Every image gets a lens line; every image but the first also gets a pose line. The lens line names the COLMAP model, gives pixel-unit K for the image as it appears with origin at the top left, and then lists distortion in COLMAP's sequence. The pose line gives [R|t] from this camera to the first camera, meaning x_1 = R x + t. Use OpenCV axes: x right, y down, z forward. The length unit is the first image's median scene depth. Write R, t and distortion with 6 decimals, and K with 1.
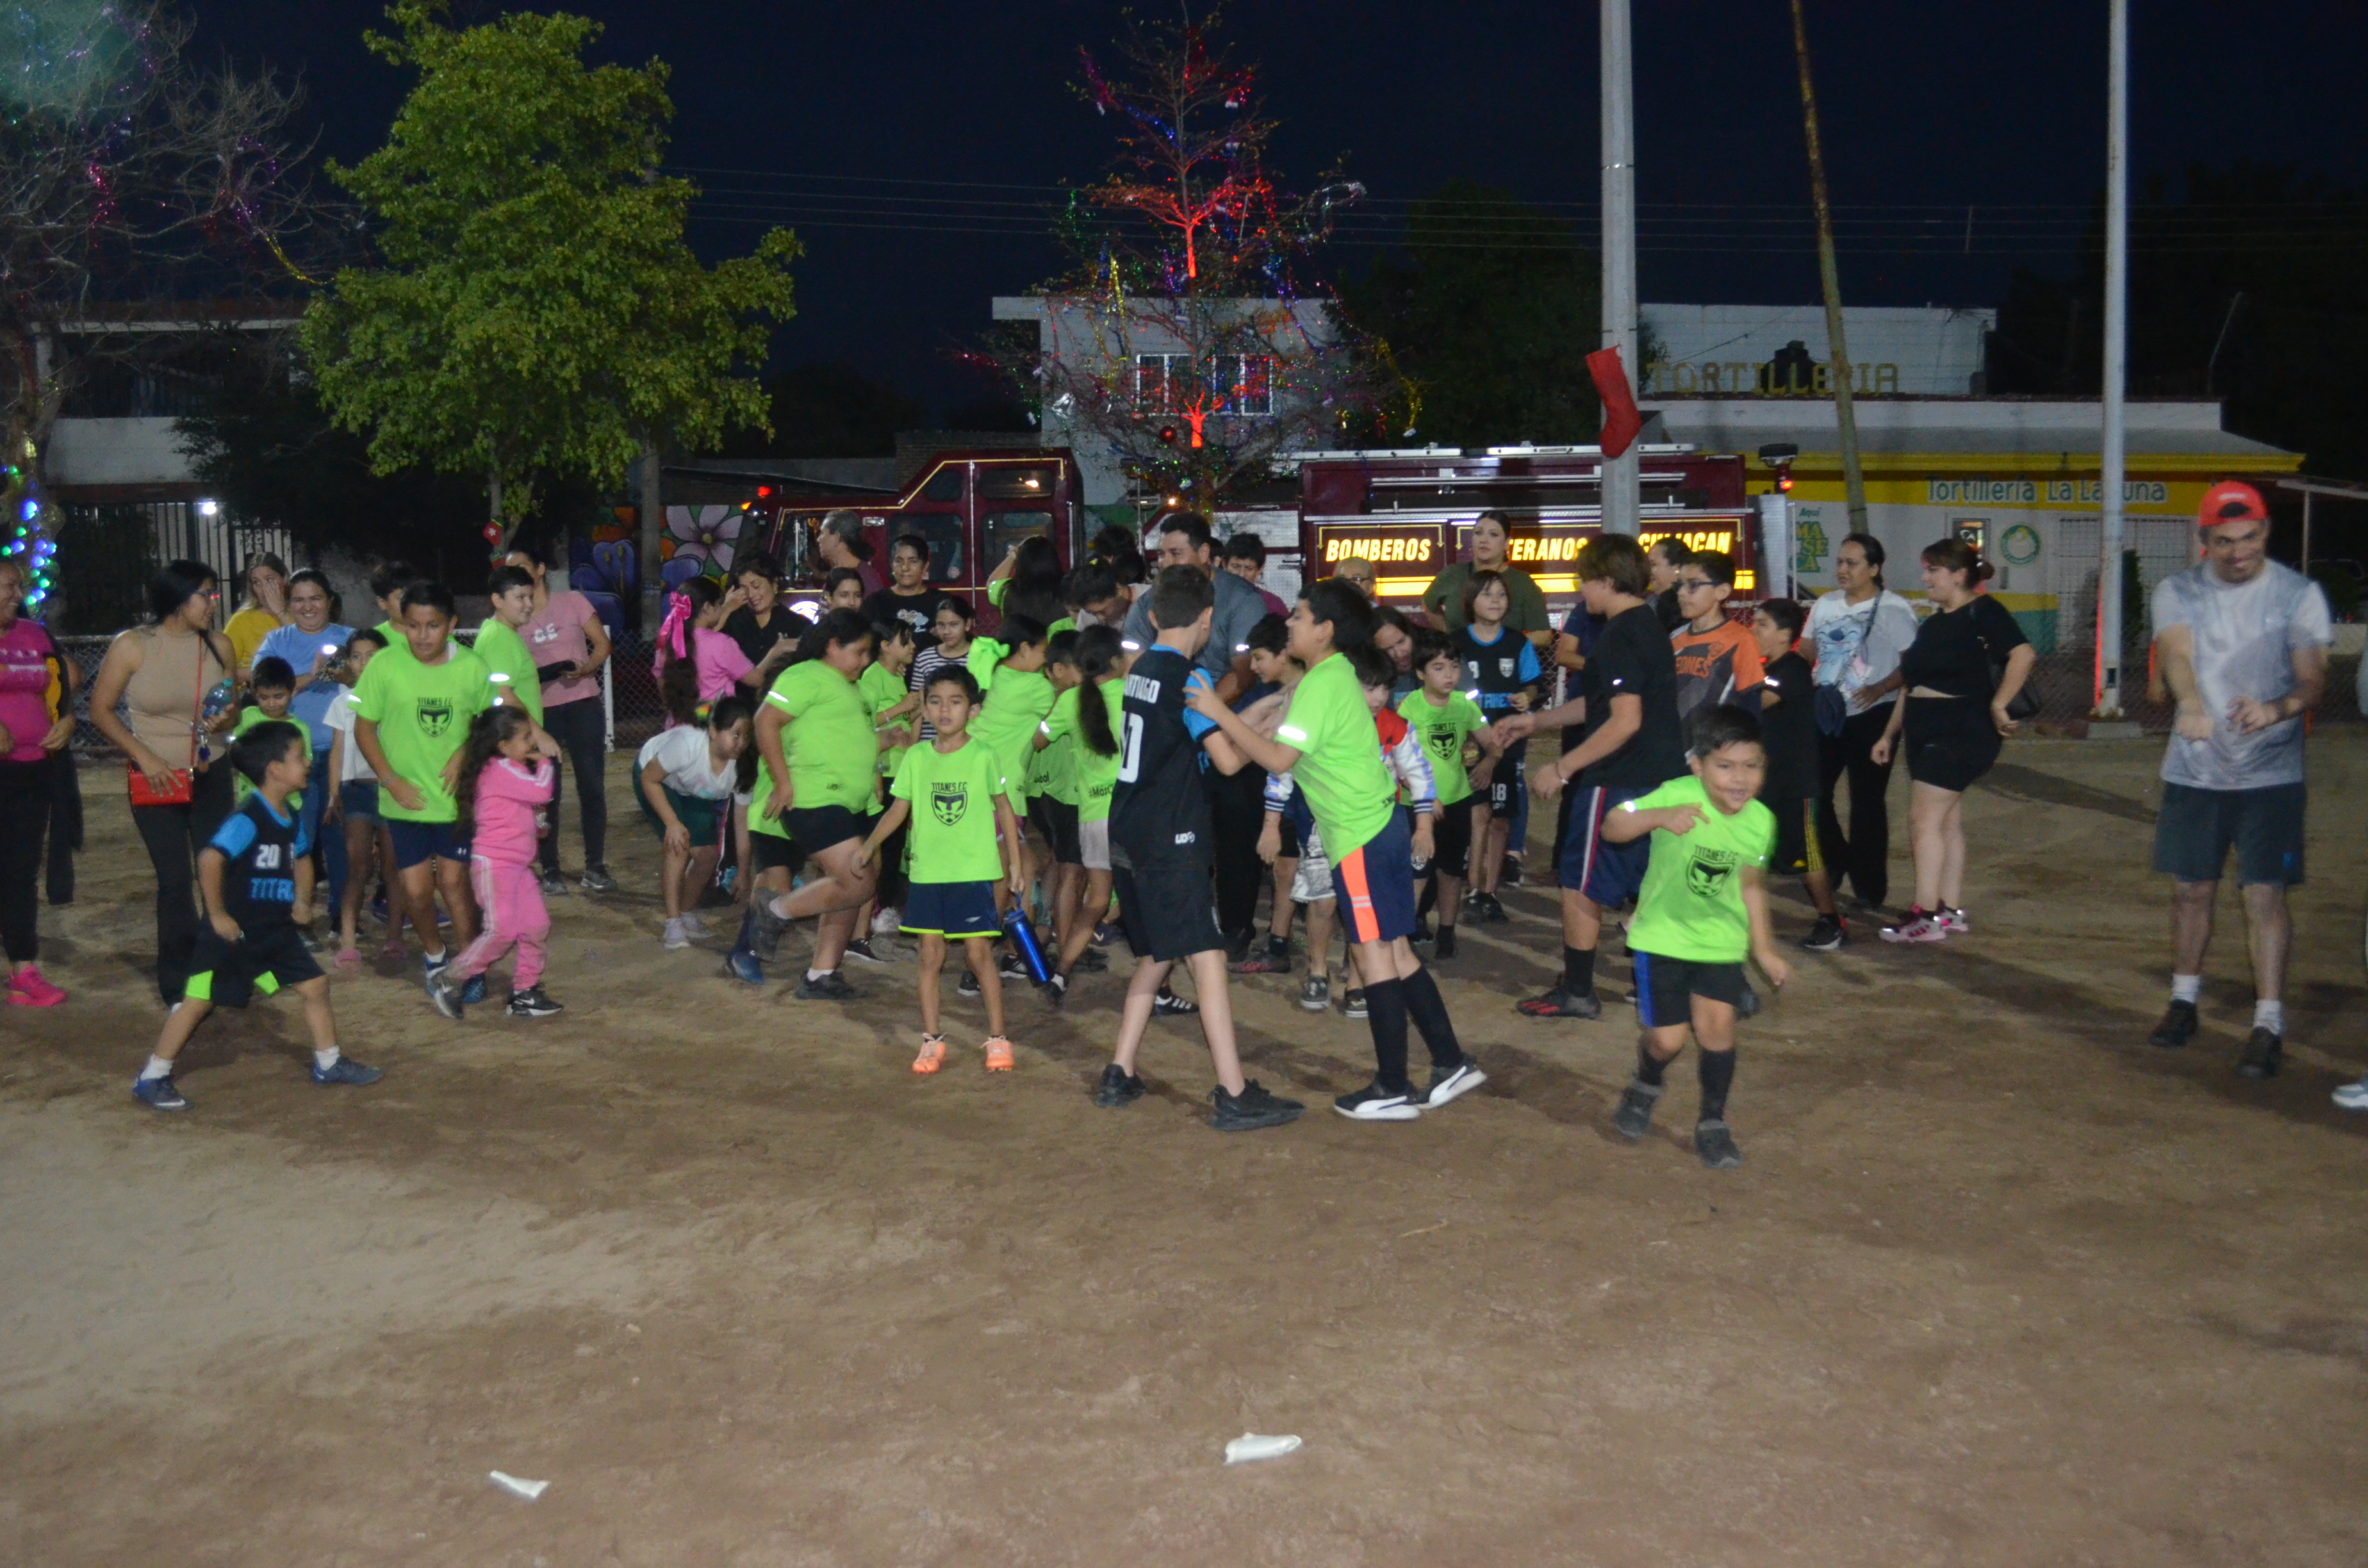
lens RADIAL K [[2387.3, 0, 1173.9], [0, 2387.3, 797.4], [0, 0, 1]] dist [-0.066621, 0.027654]
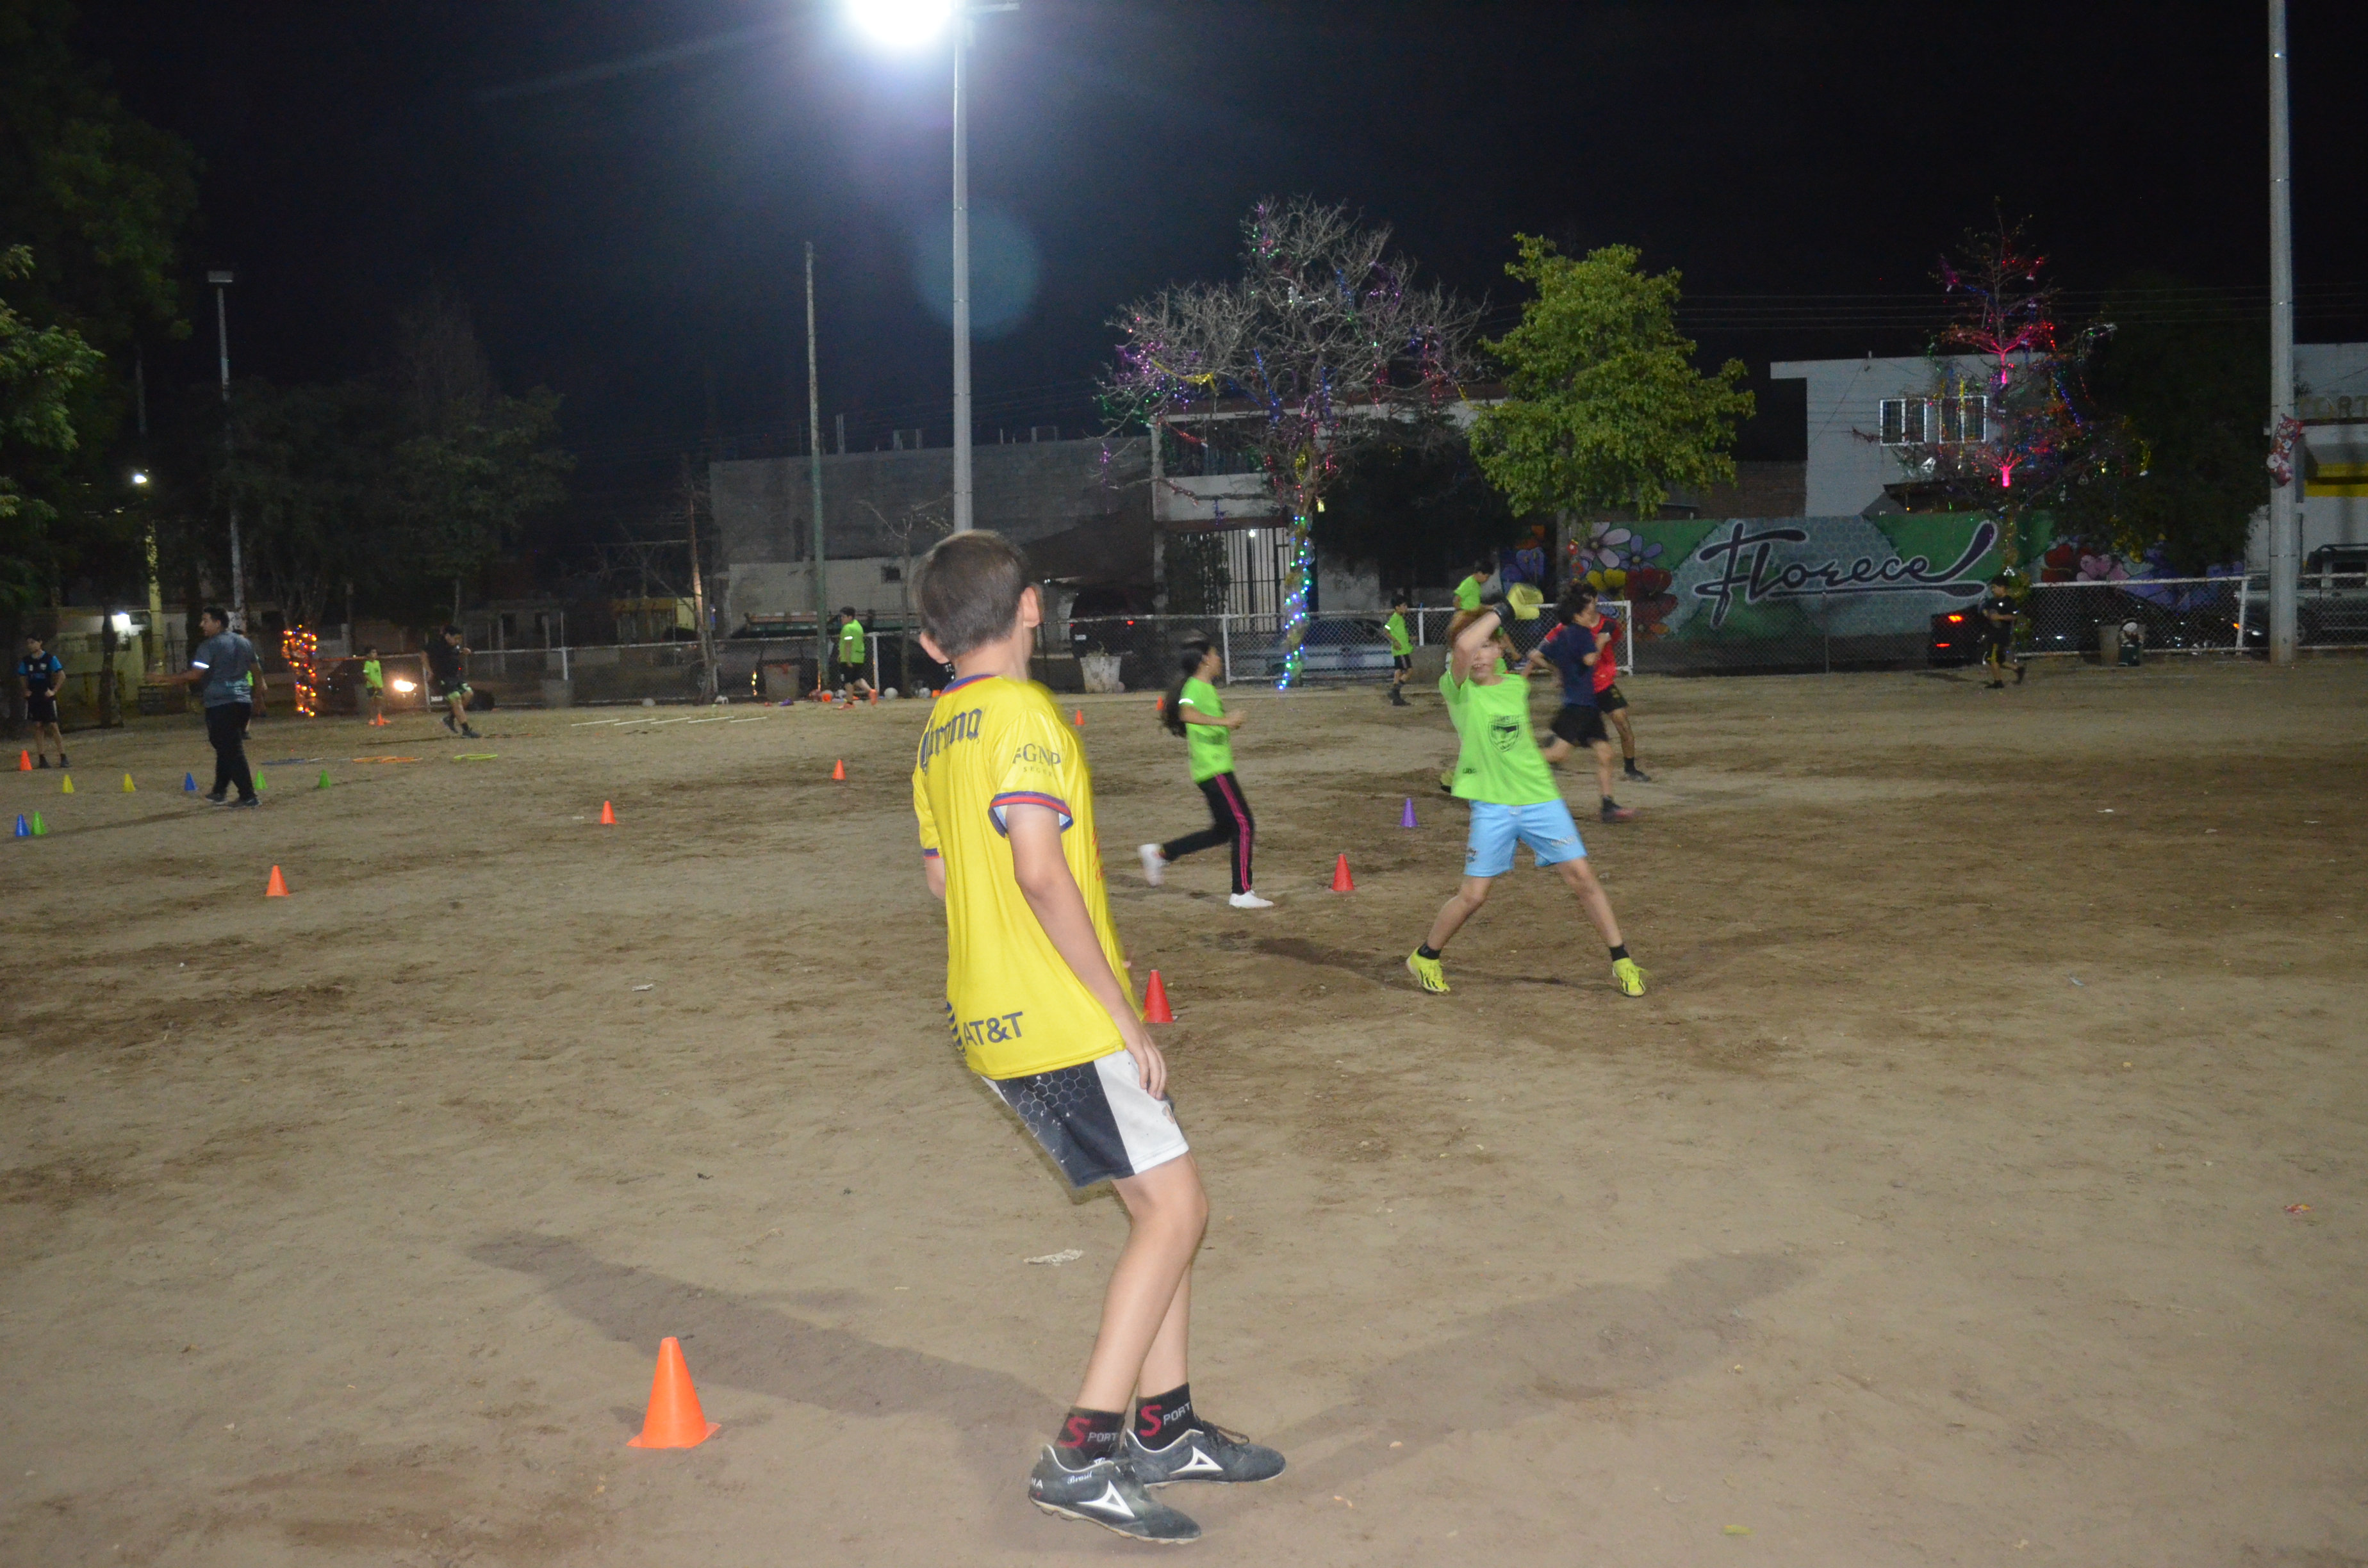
lens RADIAL K [[2047.2, 0, 1184.0], [0, 2047.2, 784.0], [0, 0, 1]] dist [-0.064145, -0.004415]
pose [[0.954297, 0.004625, -0.298824, -0.115881], [-0.001315, 0.999936, 0.011279, 0.045339], [0.298857, -0.010371, 0.954241, -0.517528]]
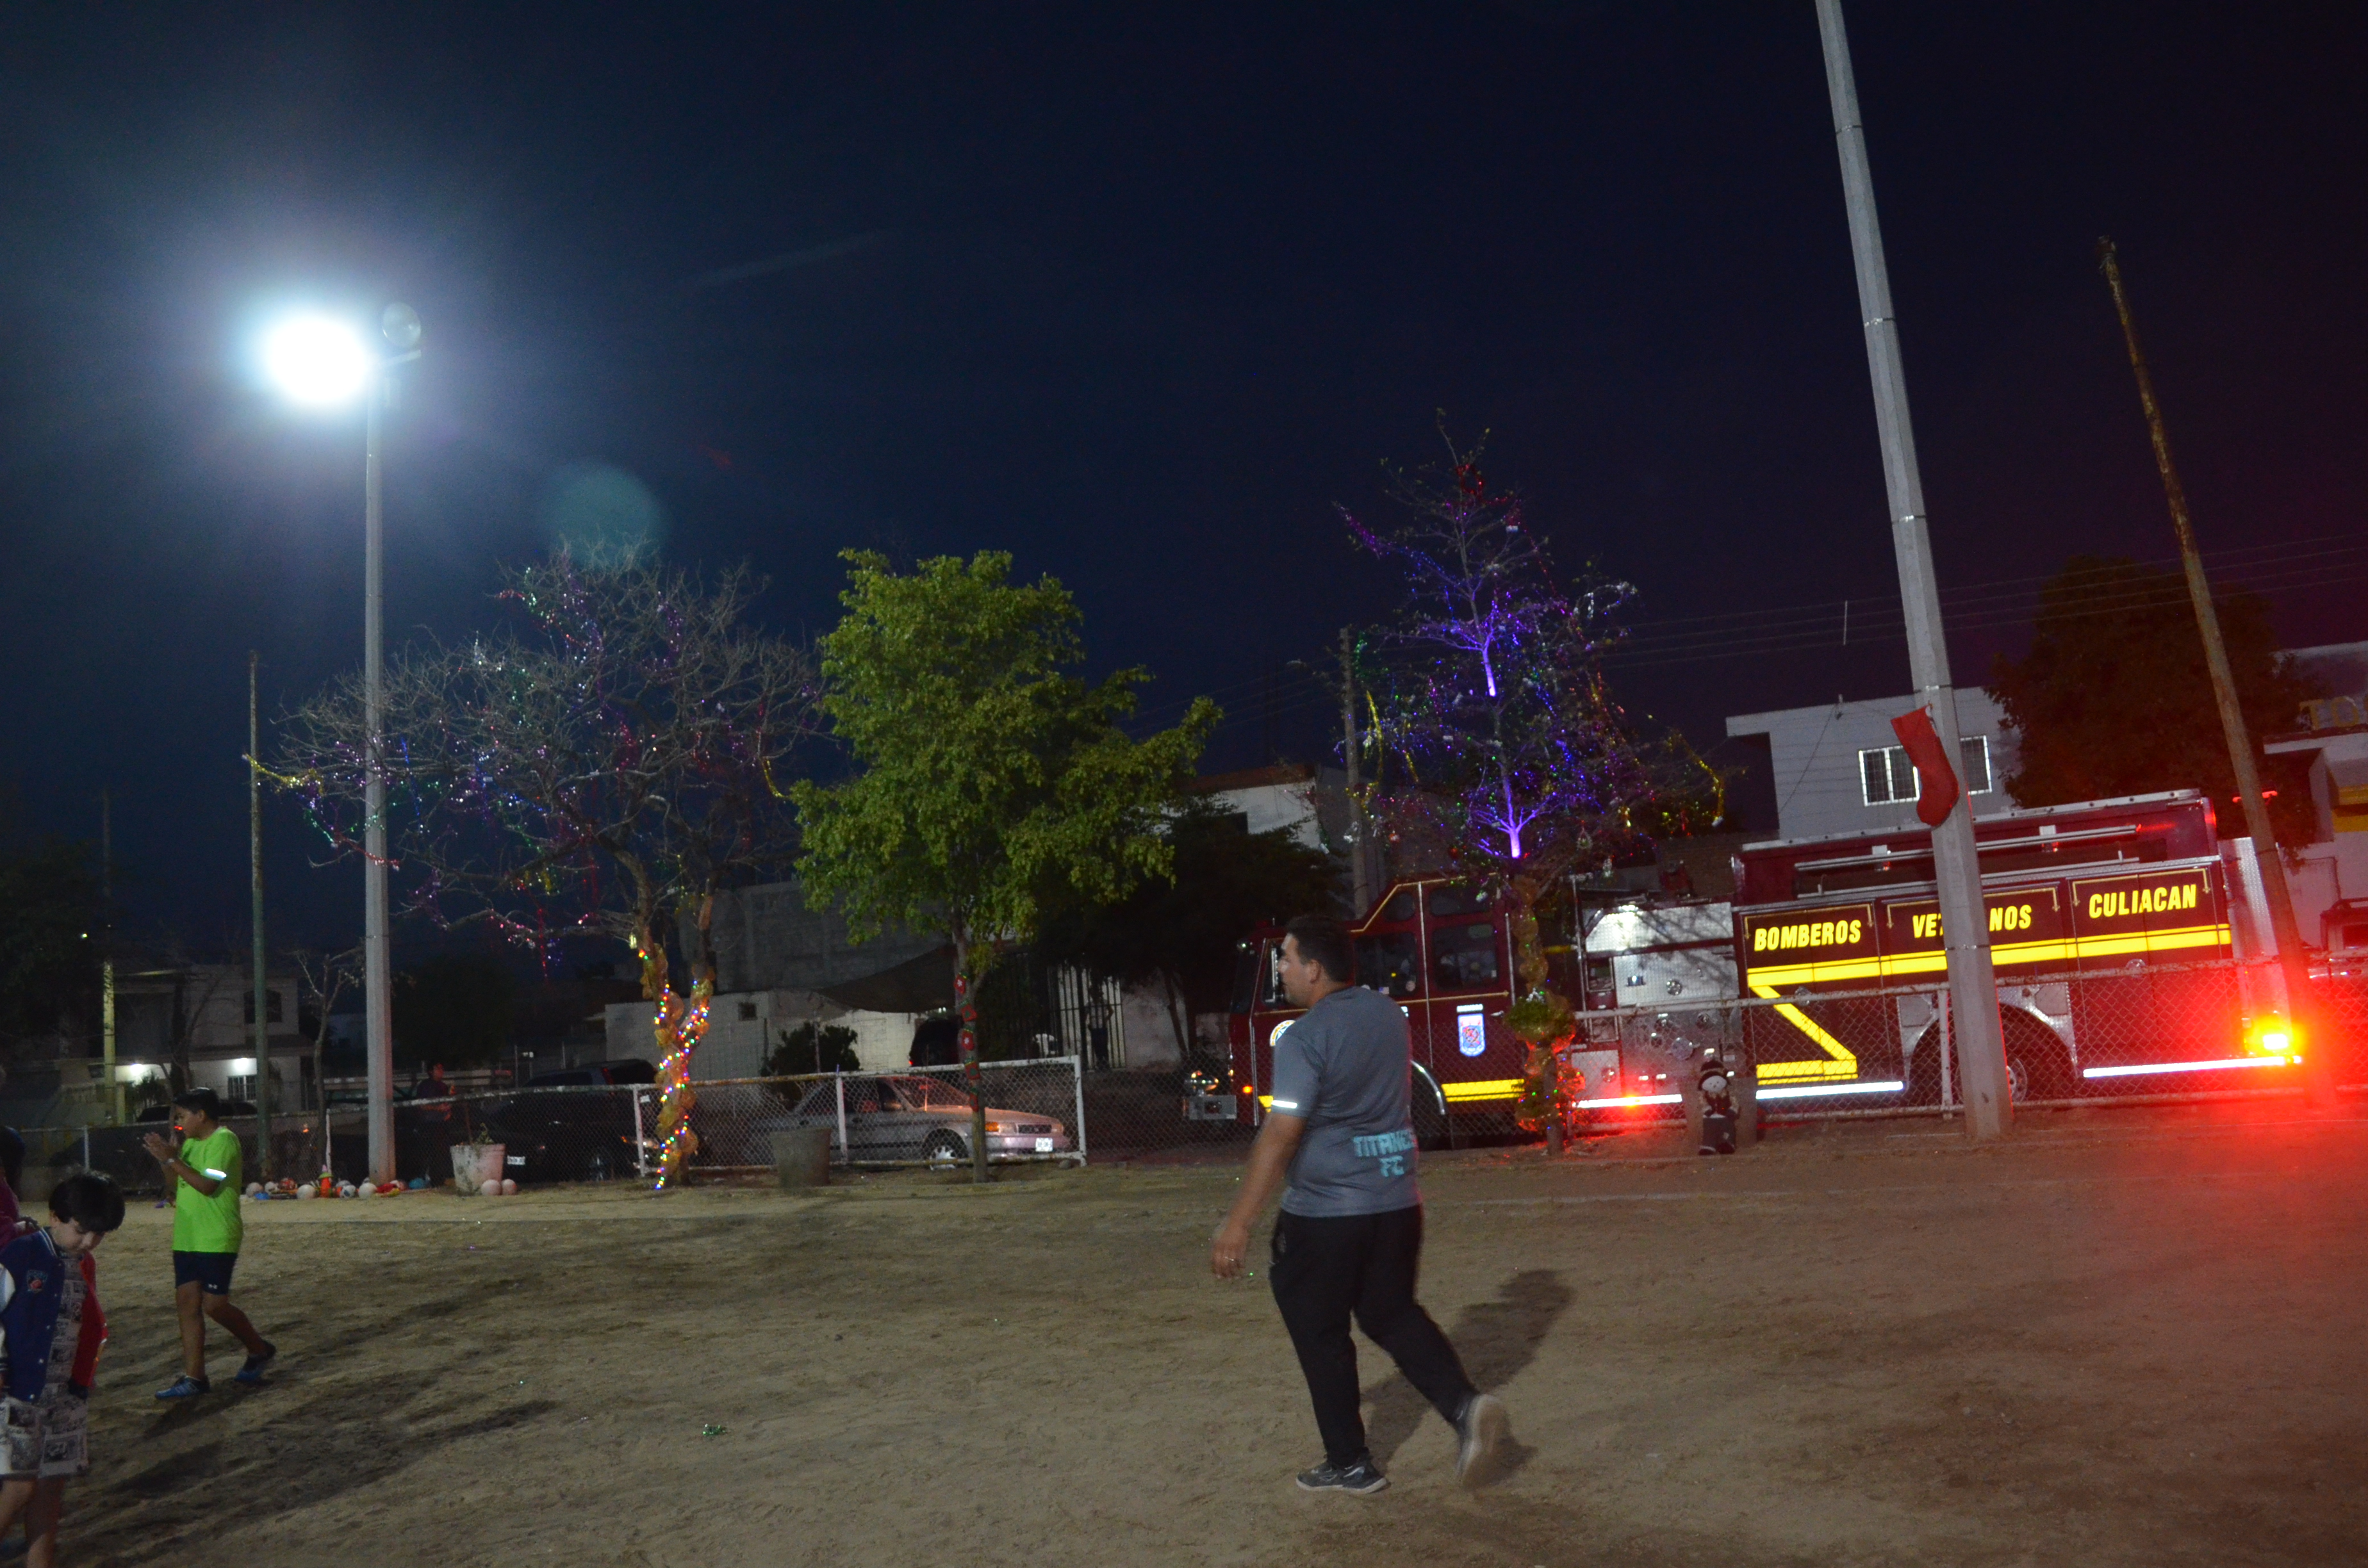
lens RADIAL K [[1858.3, 0, 1172.7], [0, 1858.3, 779.6], [0, 0, 1]] dist [-0.055987, -0.032660]
pose [[0.874298, -0.114702, -0.471642, 0.263691], [0.023465, 0.980530, -0.194964, -0.028931], [0.484822, 0.159389, 0.859967, 0.245058]]
